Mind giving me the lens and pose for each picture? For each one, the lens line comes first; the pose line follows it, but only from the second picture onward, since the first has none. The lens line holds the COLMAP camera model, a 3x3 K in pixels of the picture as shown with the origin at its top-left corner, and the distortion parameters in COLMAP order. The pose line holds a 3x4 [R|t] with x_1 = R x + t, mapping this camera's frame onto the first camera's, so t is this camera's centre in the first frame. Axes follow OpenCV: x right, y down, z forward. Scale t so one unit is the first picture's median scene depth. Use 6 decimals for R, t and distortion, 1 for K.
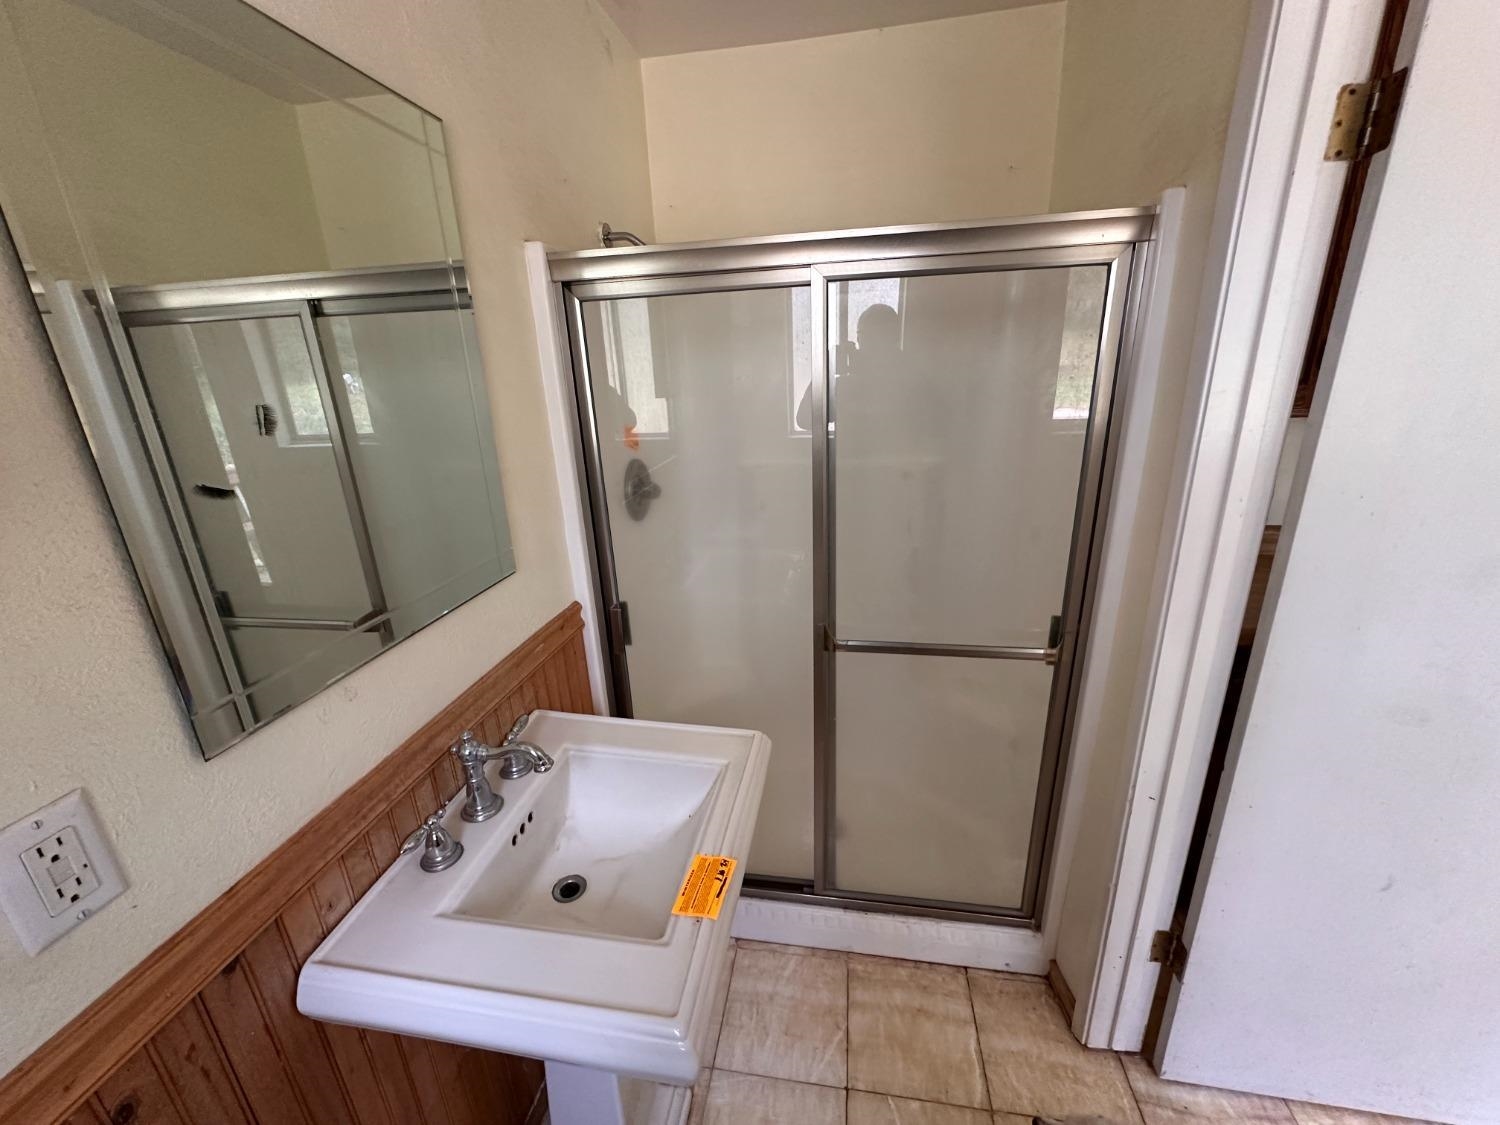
lens RADIAL K [[600.3, 0, 746.7], [0, 600.3, 564.9], [0, 0, 1]] dist [-0.004587, -0.000116]
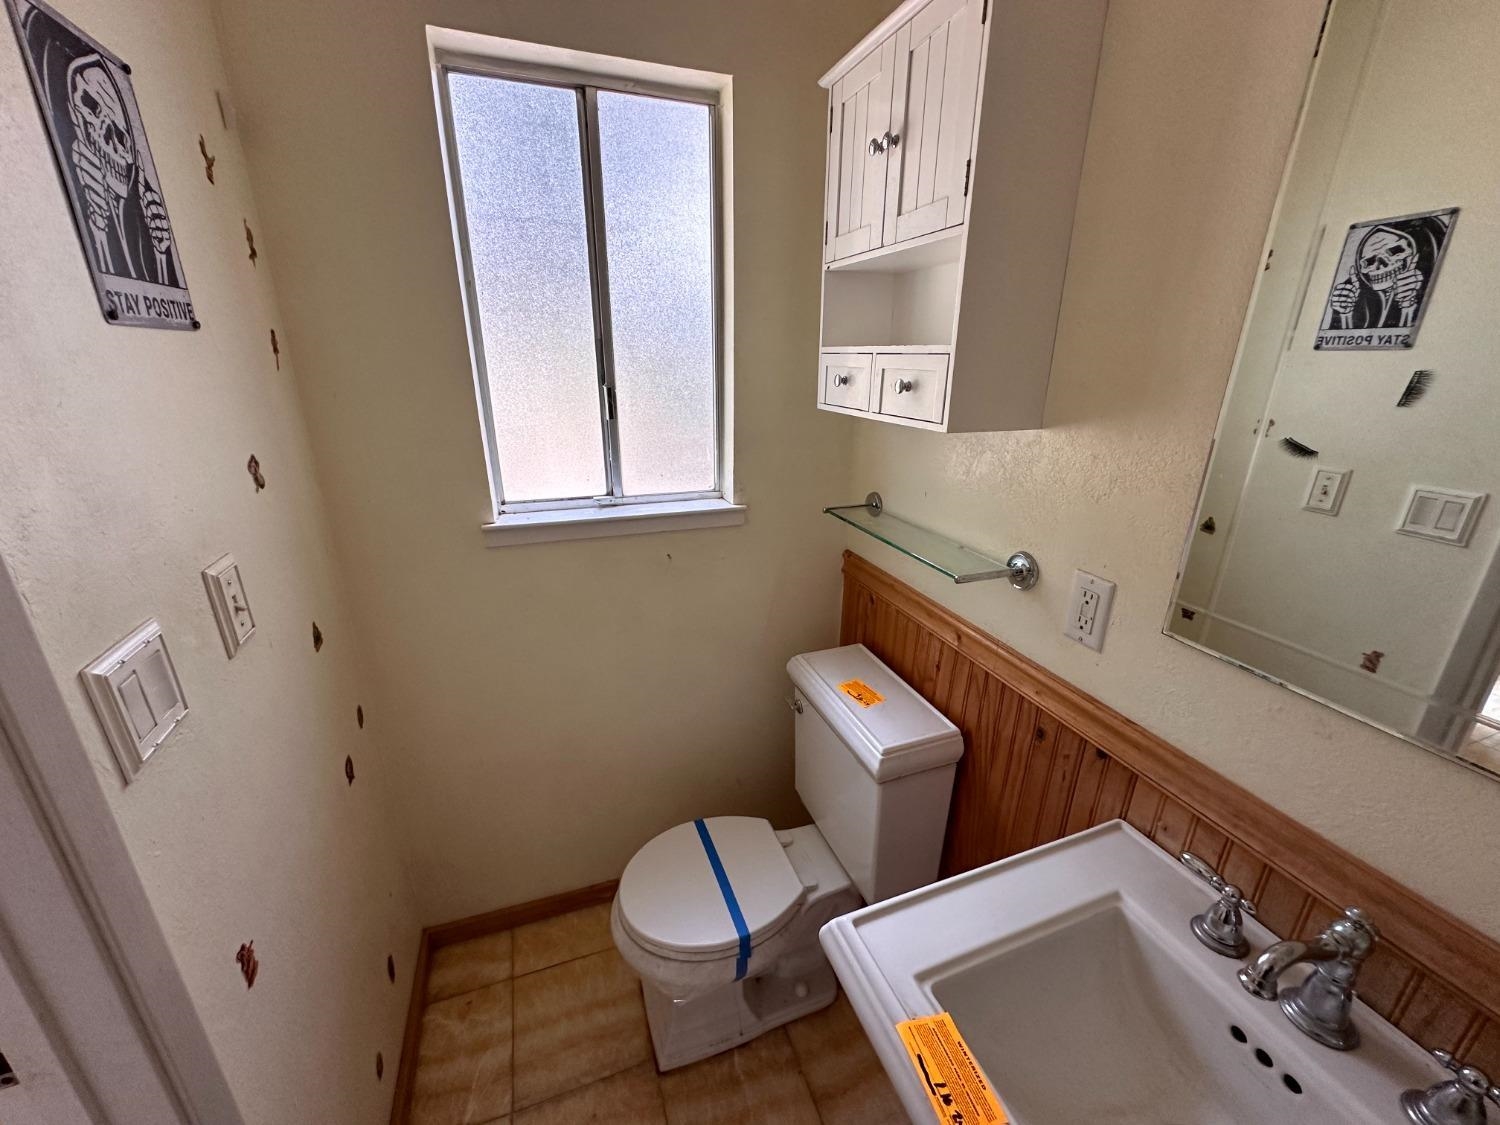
lens RADIAL K [[600.3, 0, 748.6], [0, 600.3, 561.7], [0, 0, 1]] dist [-0.004587, -0.000116]
pose [[-0.869320, 0.197879, -0.452909, 0.366316], [-0.125707, 0.797701, 0.589806, -0.369358], [0.477996, 0.569664, -0.668583, 1.078689]]
